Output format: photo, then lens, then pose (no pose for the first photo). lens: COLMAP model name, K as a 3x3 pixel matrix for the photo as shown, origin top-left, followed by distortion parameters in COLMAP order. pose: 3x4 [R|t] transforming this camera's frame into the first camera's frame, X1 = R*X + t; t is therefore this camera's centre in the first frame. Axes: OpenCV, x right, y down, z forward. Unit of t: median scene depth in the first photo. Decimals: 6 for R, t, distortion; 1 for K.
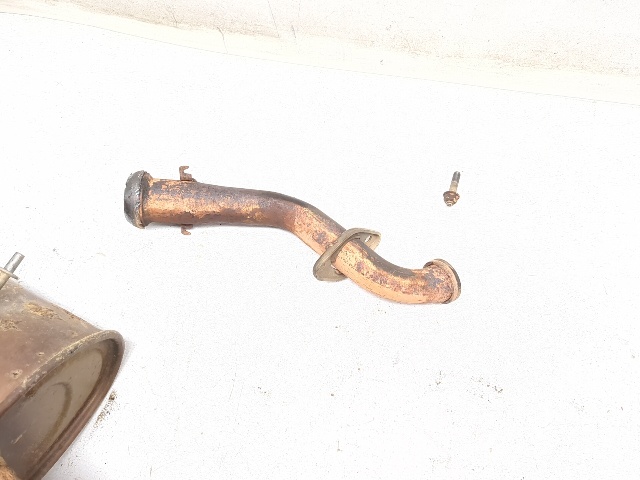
lens RADIAL K [[580.3, 0, 324.5], [0, 580.3, 235.9], [0, 0, 1]] dist [0.020001, 0.000000]
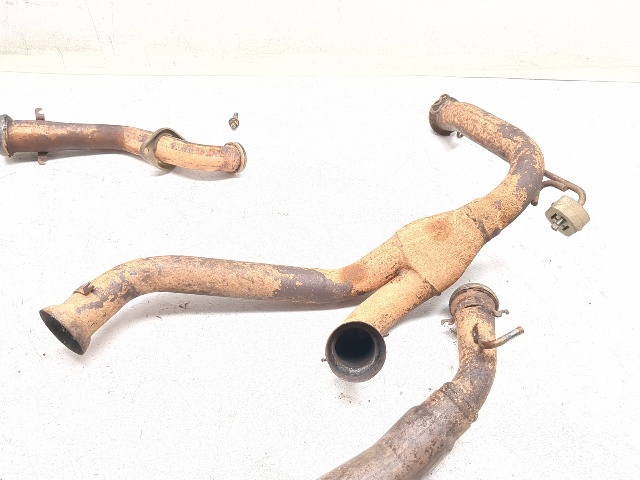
lens RADIAL K [[580.3, 0, 319.4], [0, 580.3, 238.7], [0, 0, 1]] dist [0.020001, 0.000000]
pose [[0.956007, -0.142018, 0.256675, 0.003485], [0.236917, 0.889767, -0.390110, 0.886566], [-0.172978, 0.433758, 0.884269, -0.242701]]
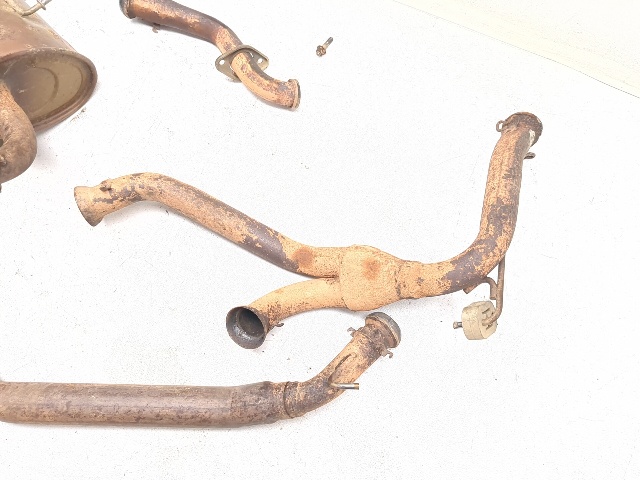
lens RADIAL K [[580.3, 0, 330.6], [0, 580.3, 234.1], [0, 0, 1]] dist [0.020001, 0.000000]
pose [[0.956476, 0.275908, -0.095015, 0.560680], [-0.274157, 0.961176, 0.031272, 0.371202], [0.099954, -0.003862, 0.994985, -0.577705]]
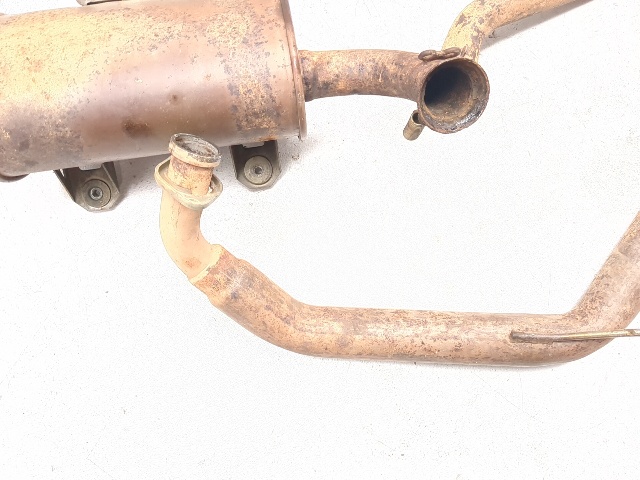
lens RADIAL K [[580.3, 0, 312.8], [0, 580.3, 239.3], [0, 0, 1]] dist [0.020001, 0.000000]
pose [[0.805630, -0.578434, 0.127961, -0.714627], [0.565457, 0.815233, 0.125111, 0.450979], [-0.176687, -0.028437, 0.983856, -0.251672]]
